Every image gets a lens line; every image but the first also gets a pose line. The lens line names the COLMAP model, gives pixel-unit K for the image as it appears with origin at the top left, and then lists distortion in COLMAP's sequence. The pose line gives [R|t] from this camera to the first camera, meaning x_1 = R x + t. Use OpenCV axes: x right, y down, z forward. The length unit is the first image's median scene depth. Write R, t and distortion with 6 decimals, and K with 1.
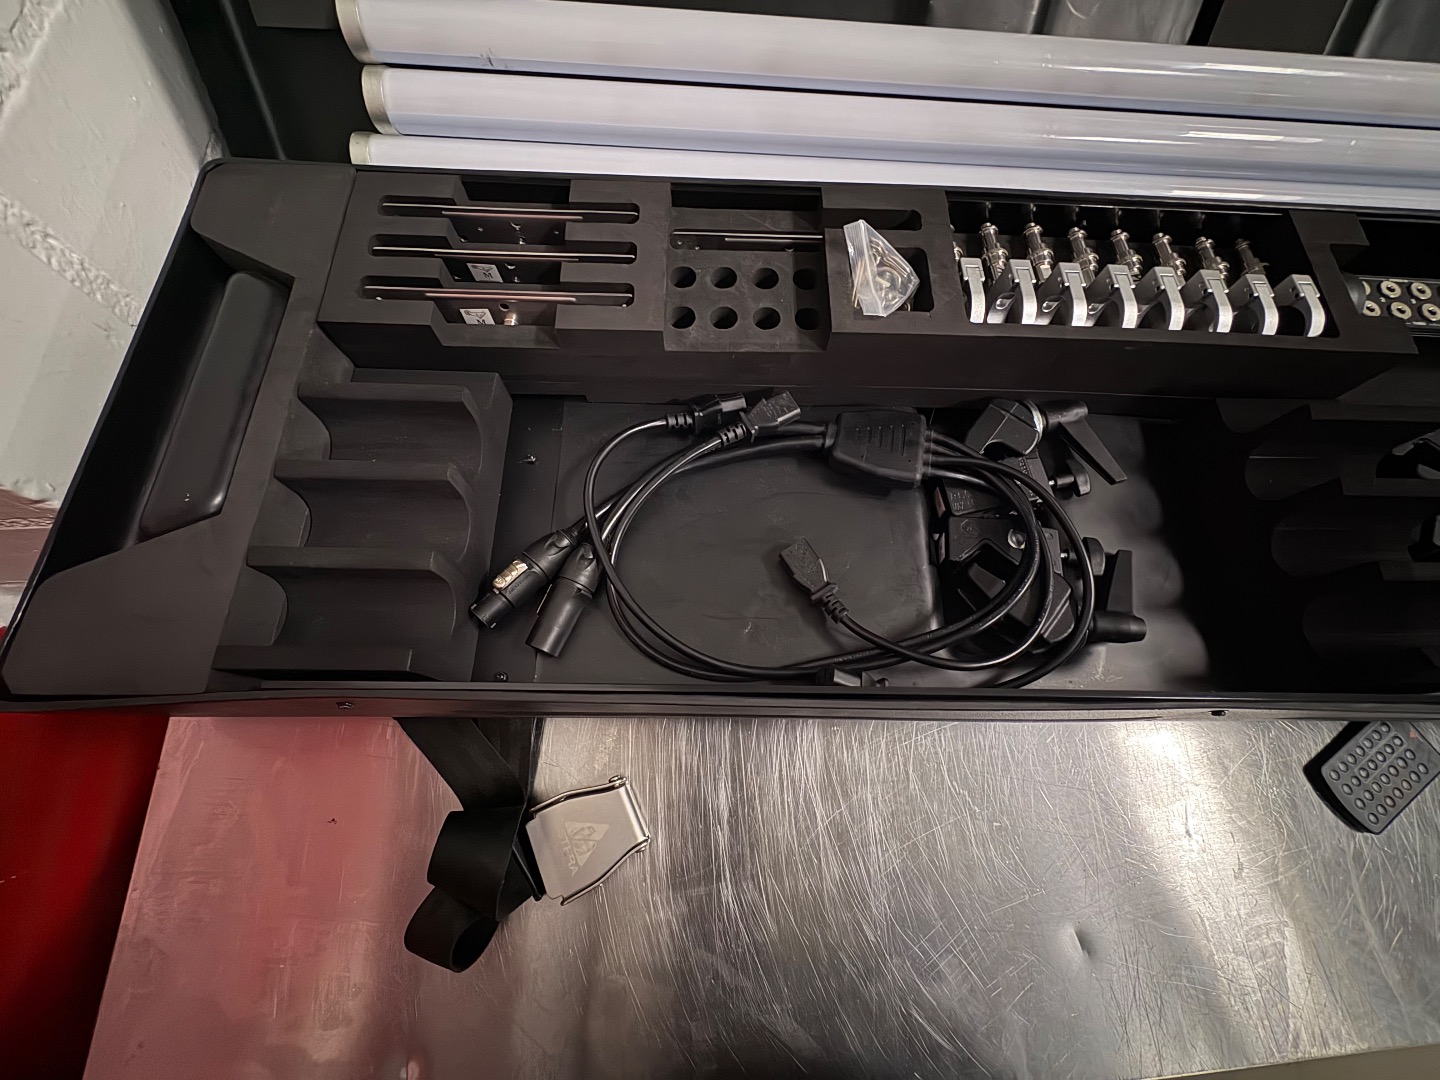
lens RADIAL K [[563.7, 0, 711.6], [0, 563.7, 546.1], [0, 0, 1]] dist [-0.002322, 0.000374]
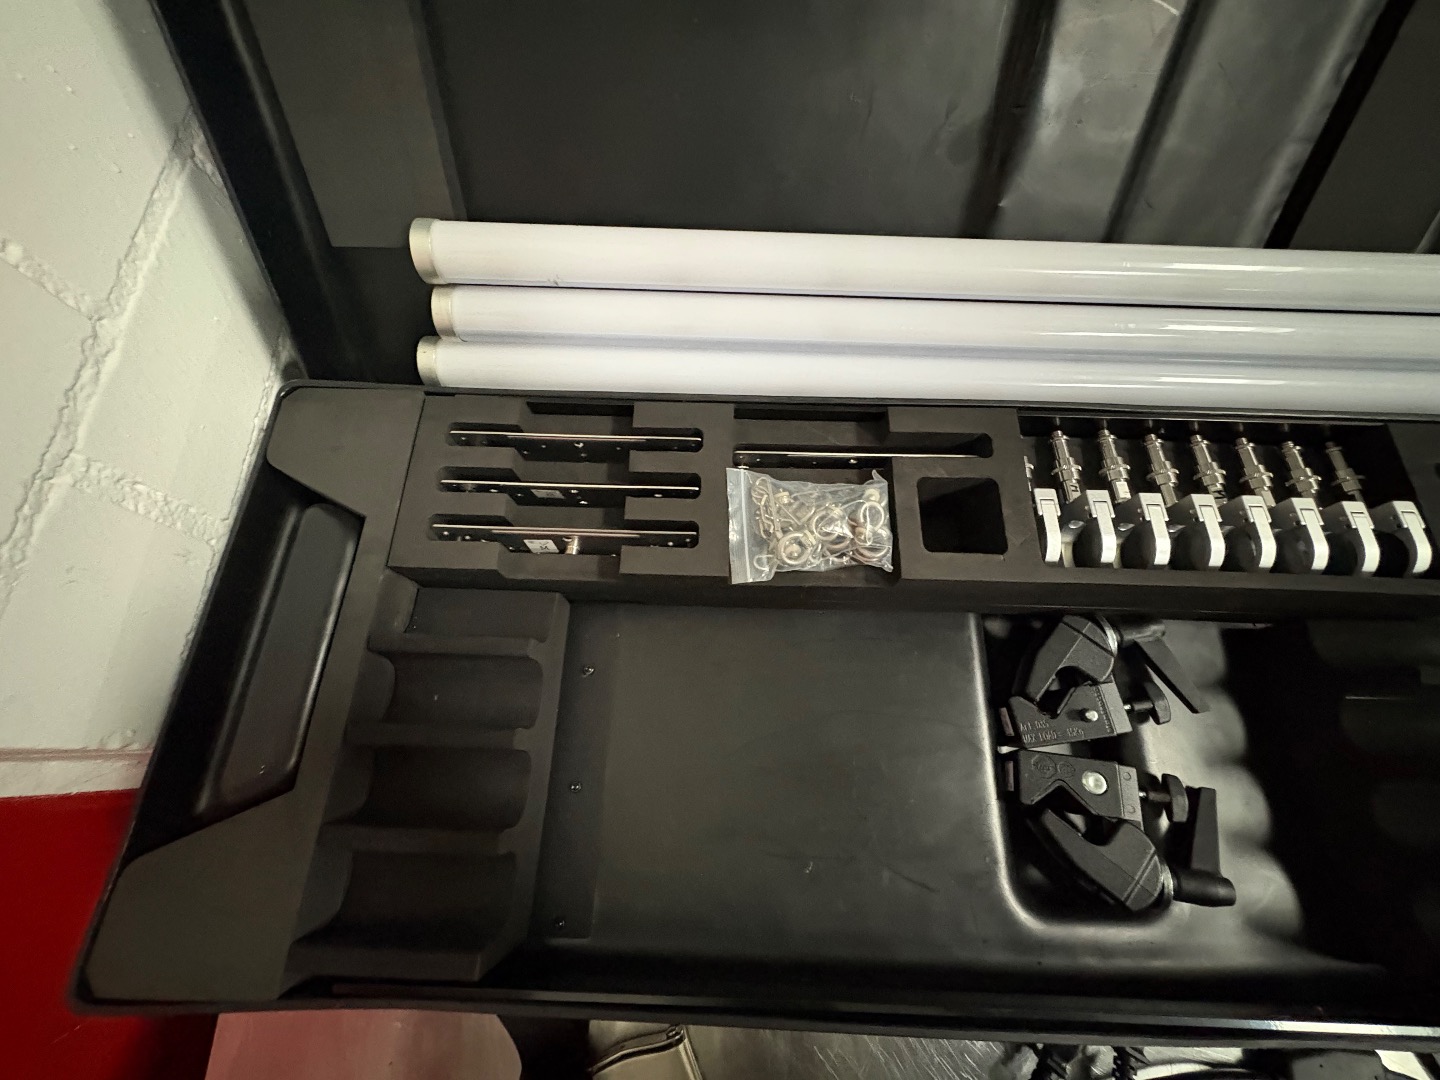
lens RADIAL K [[563.7, 0, 710.6], [0, 563.7, 545.6], [0, 0, 1]] dist [-0.002322, 0.000374]
pose [[0.998973, 0.011686, -0.043767, -0.068107], [-0.012370, 0.999805, -0.015369, -0.386919], [0.043579, 0.015895, 0.998924, 0.011539]]
